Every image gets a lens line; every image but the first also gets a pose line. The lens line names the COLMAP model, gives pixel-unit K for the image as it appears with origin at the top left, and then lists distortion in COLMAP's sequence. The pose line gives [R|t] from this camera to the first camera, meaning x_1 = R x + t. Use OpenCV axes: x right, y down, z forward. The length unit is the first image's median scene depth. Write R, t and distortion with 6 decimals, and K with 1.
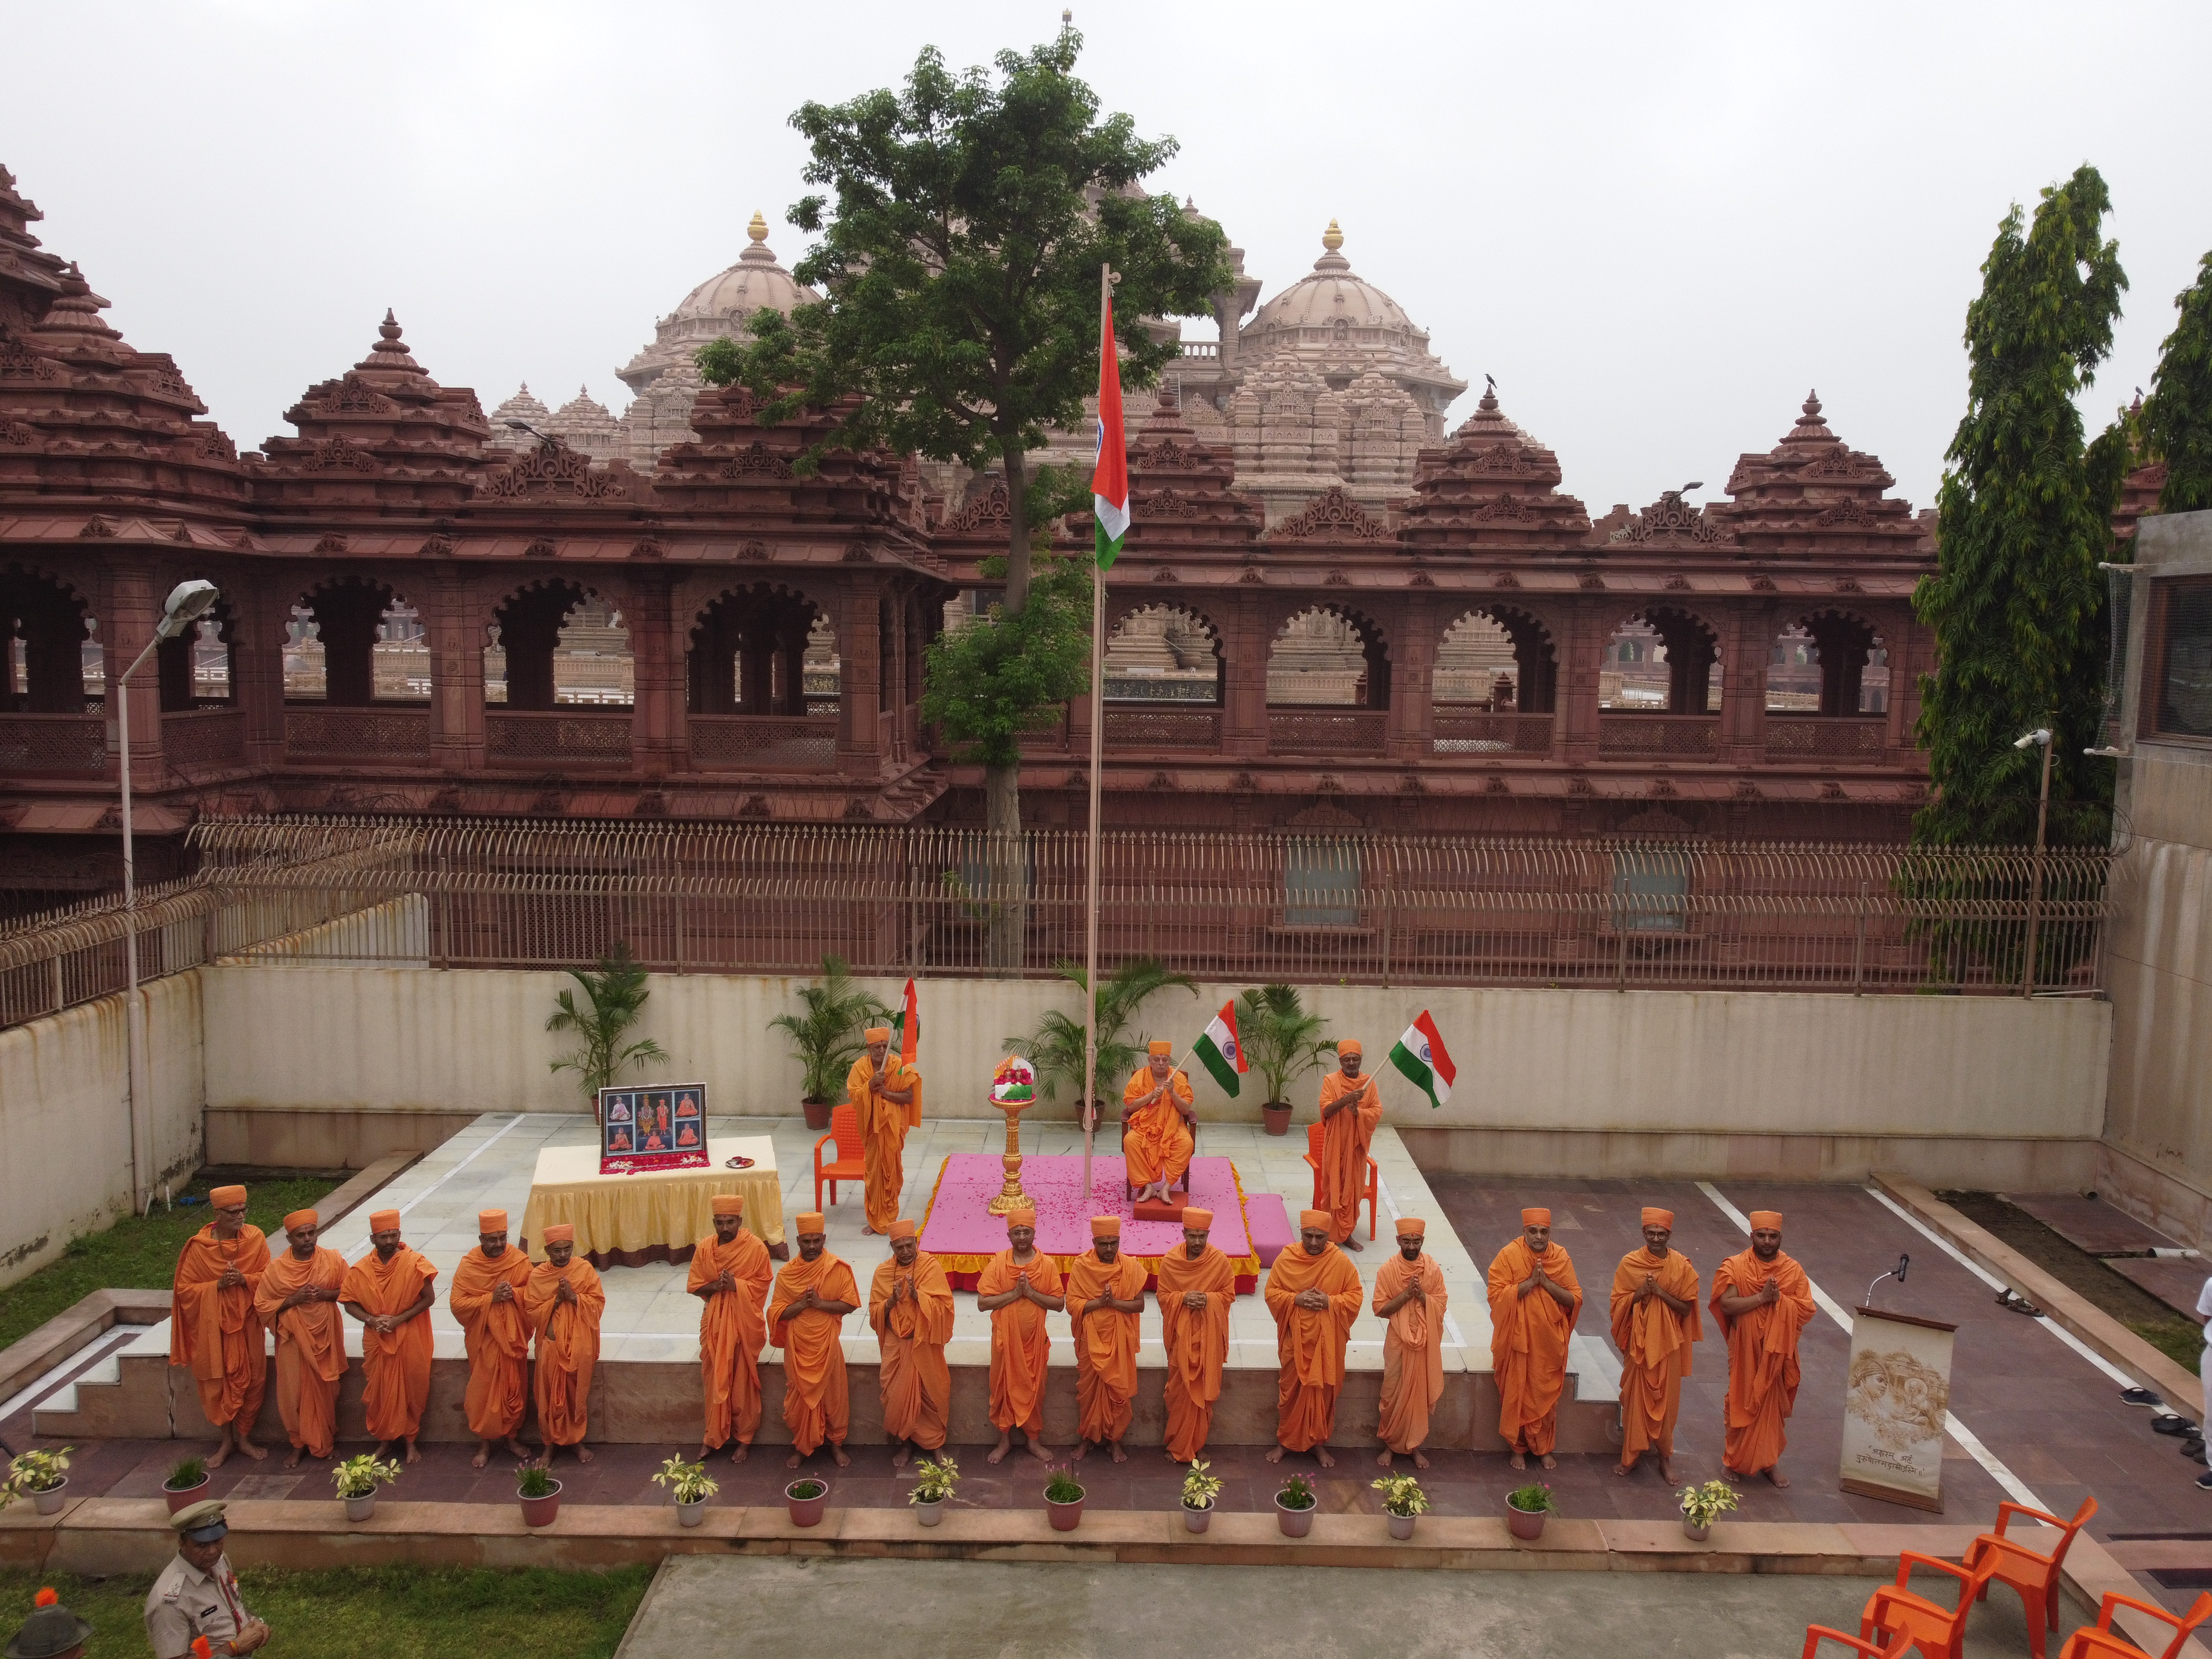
lens RADIAL K [[1682.6, 0, 1106.0], [0, 1682.6, 829.5], [0, 0, 1]] dist [0.007083, -0.005355]
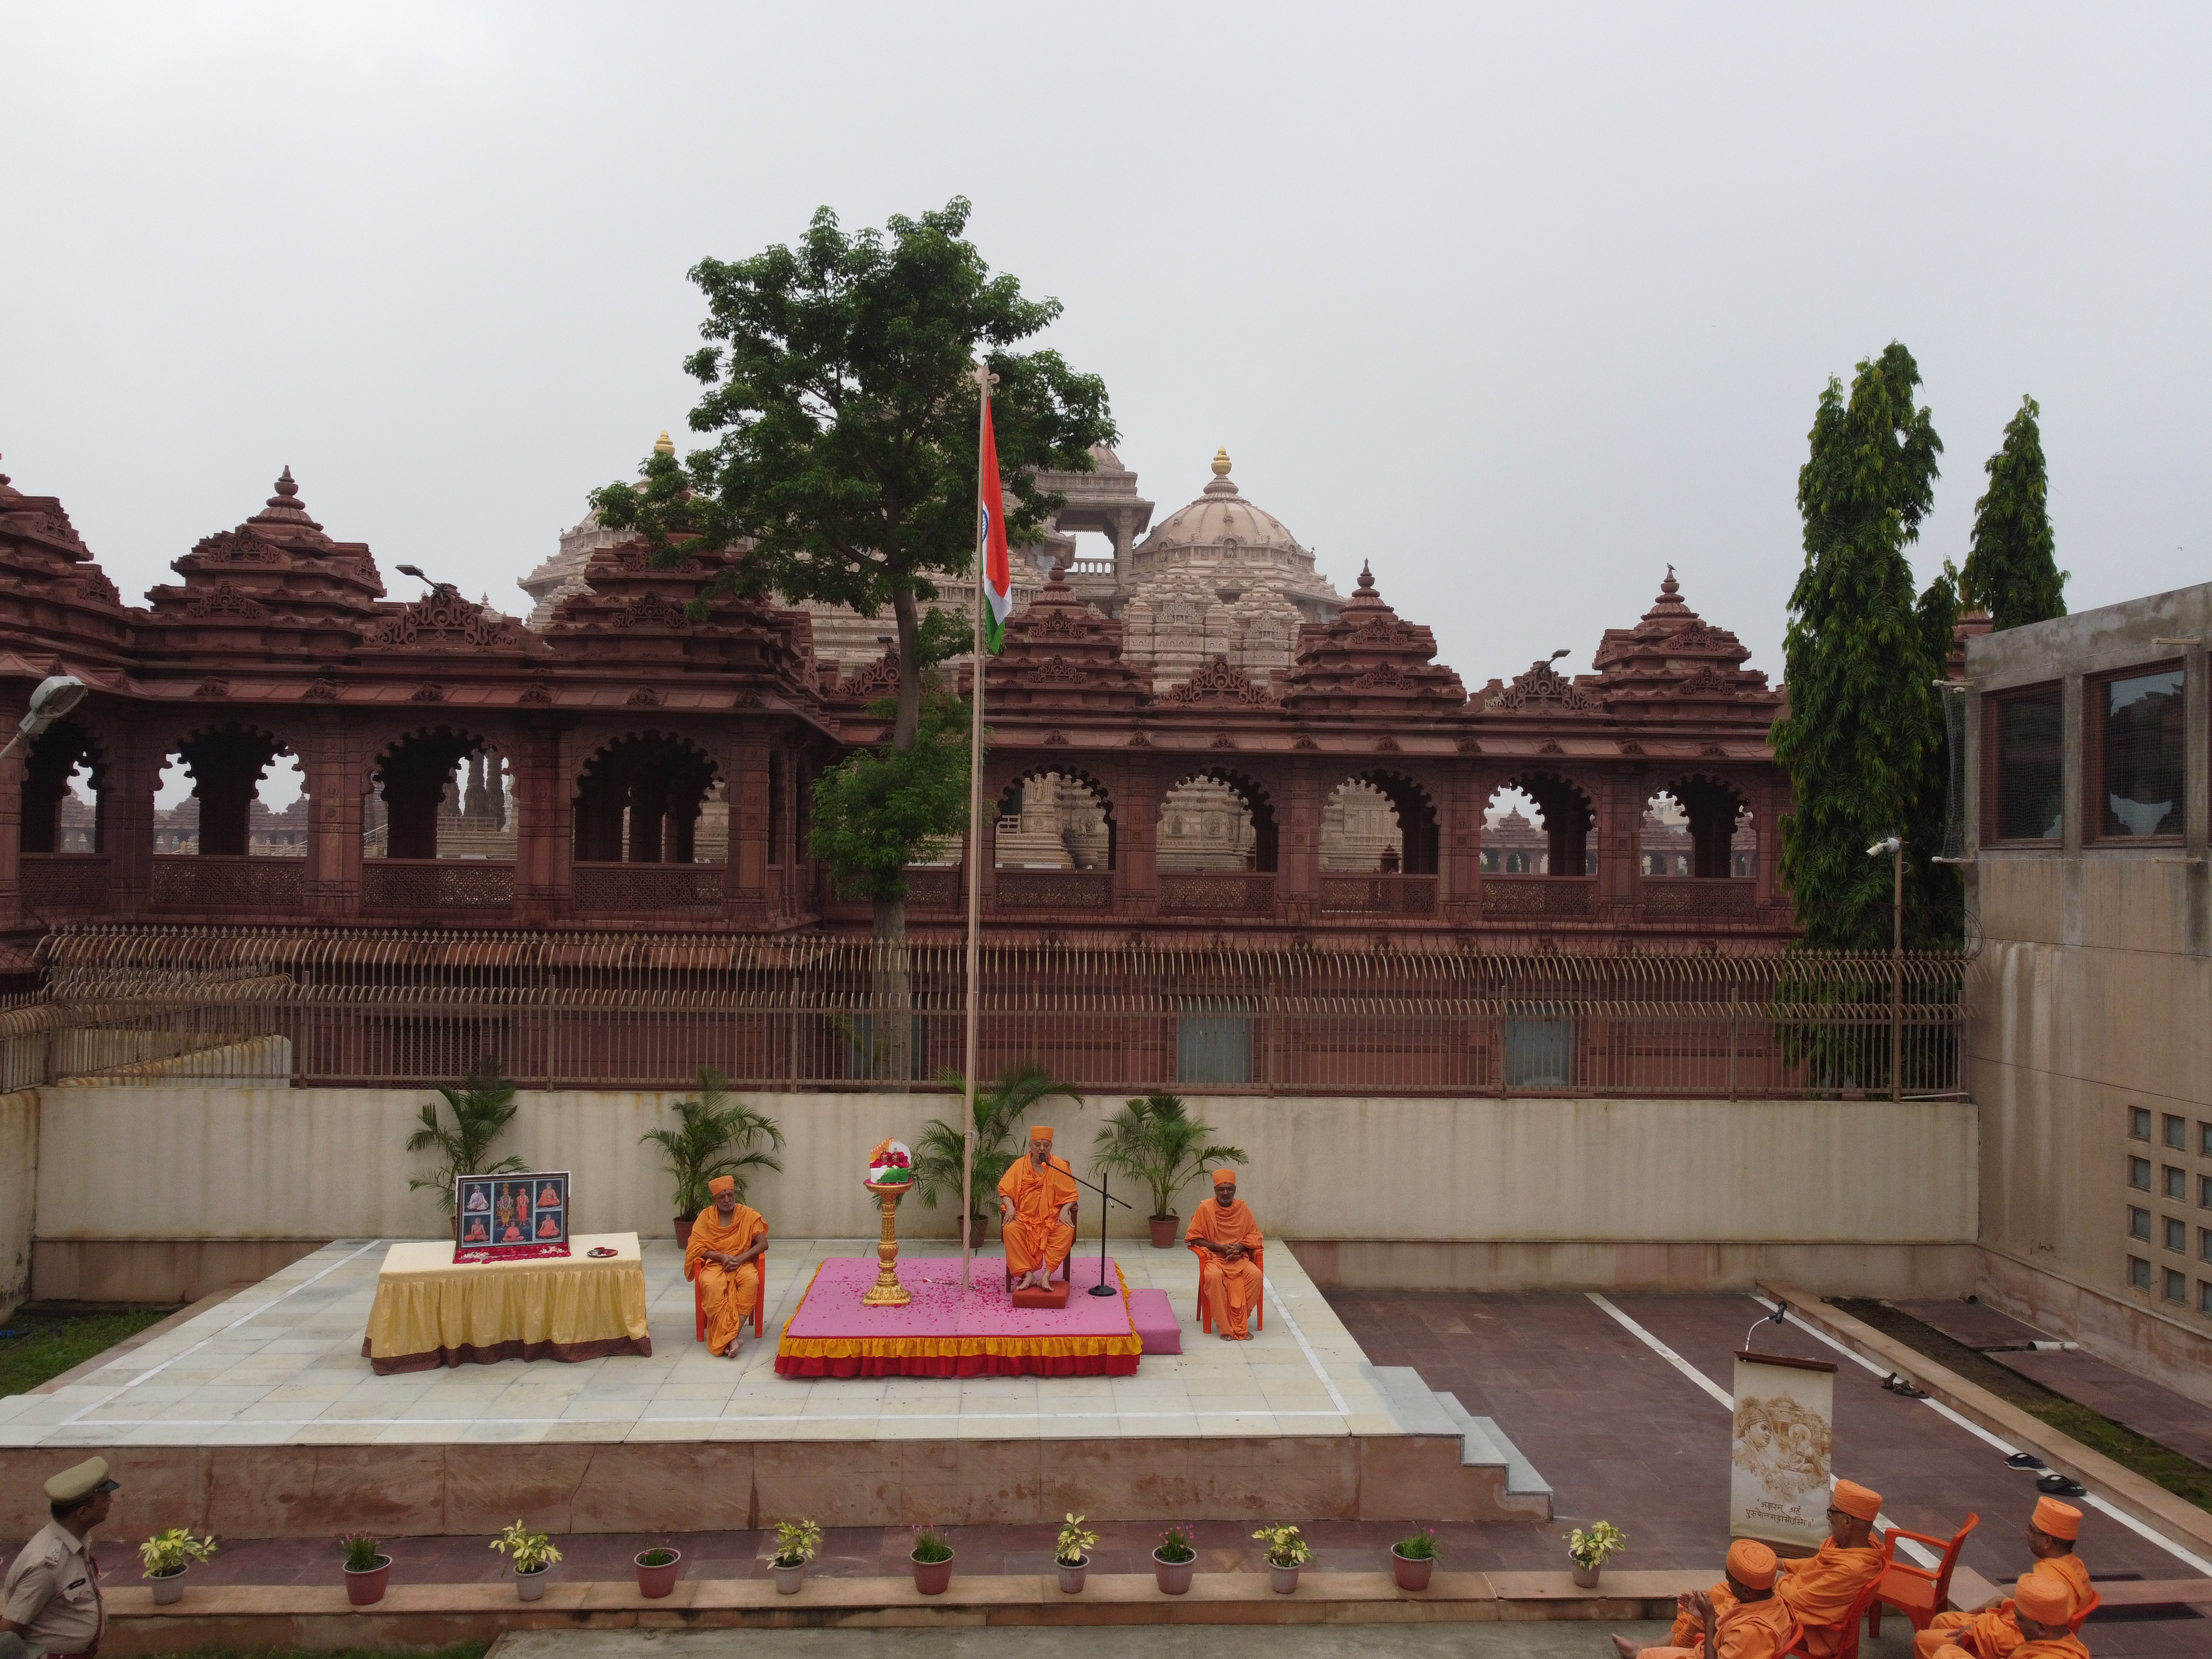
lens RADIAL K [[1682.6, 0, 1106.0], [0, 1682.6, 829.5], [0, 0, 1]] dist [0.007083, -0.005355]
pose [[0.998284, 0.000146, 0.058554, 0.010208], [0.007697, 0.990994, -0.133685, 0.068037], [-0.058046, 0.133906, 0.989293, -0.001080]]
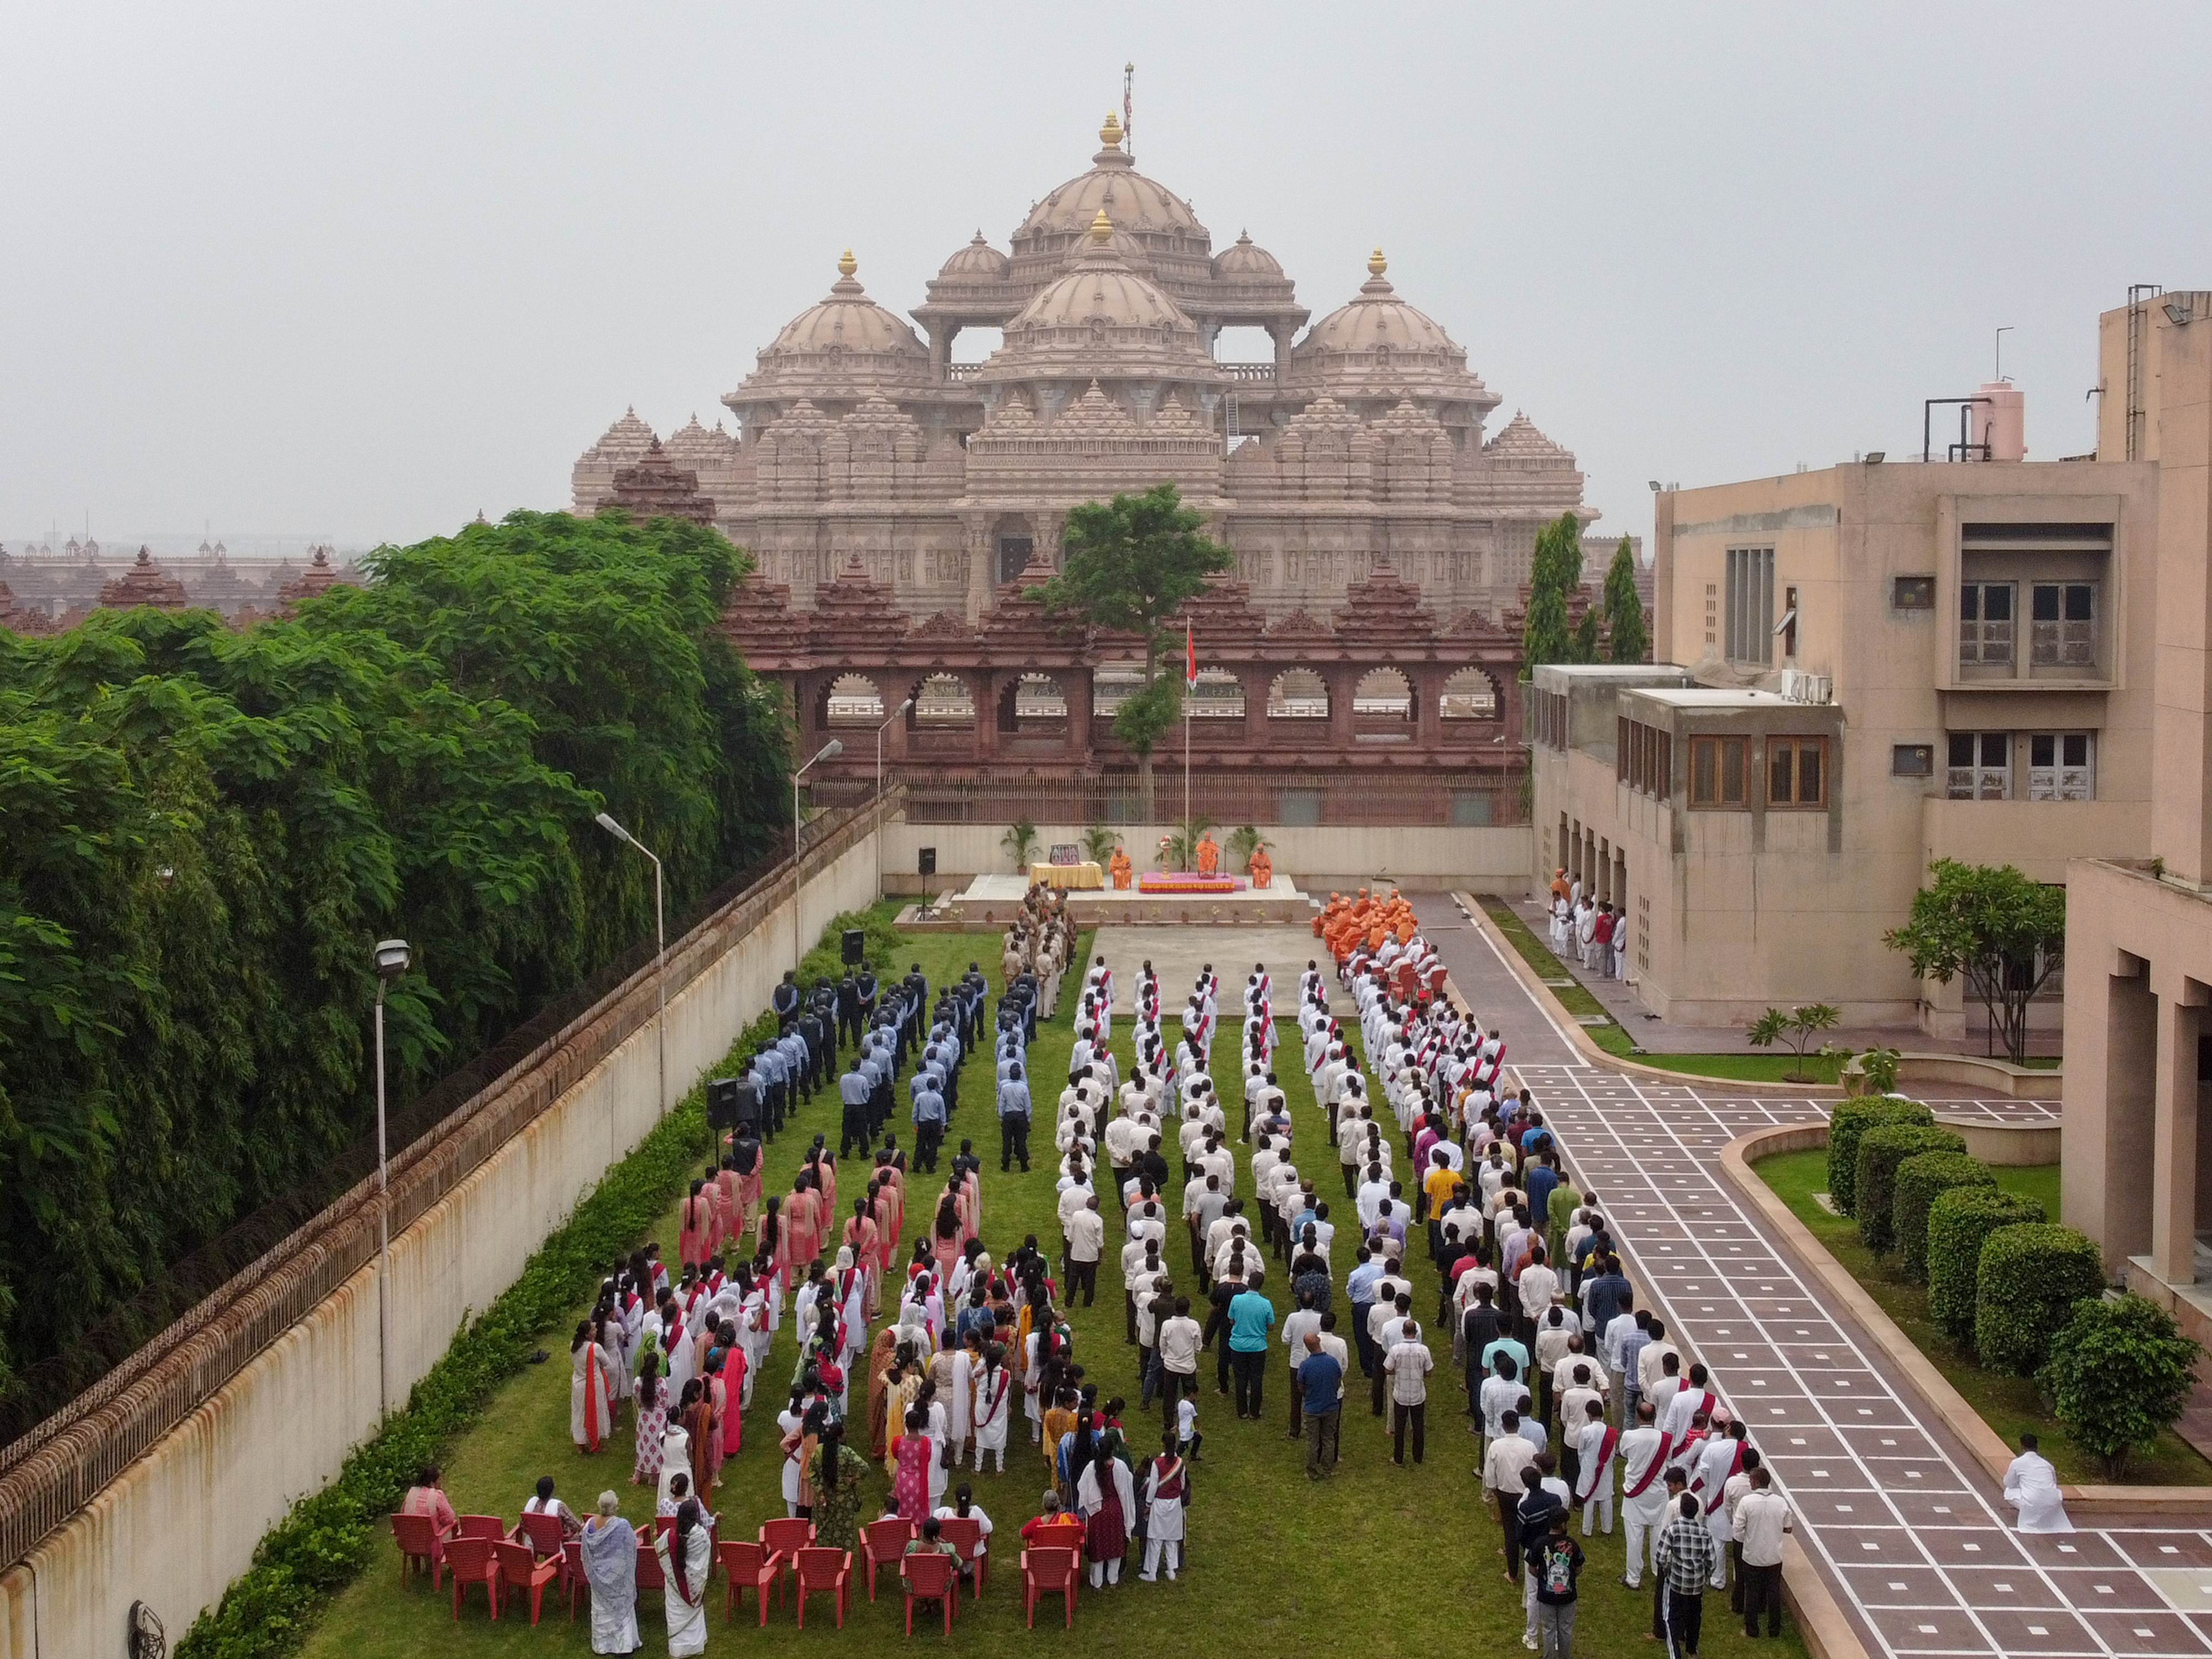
lens RADIAL K [[2568.3, 0, 1106.0], [0, 2568.3, 829.5], [0, 0, 1]] dist [0.004914, -0.004935]
pose [[0.999683, -0.013348, -0.021357, -0.049333], [0.013164, 0.999875, -0.008721, 0.131300], [0.021471, 0.008437, 0.999734, -3.417066]]
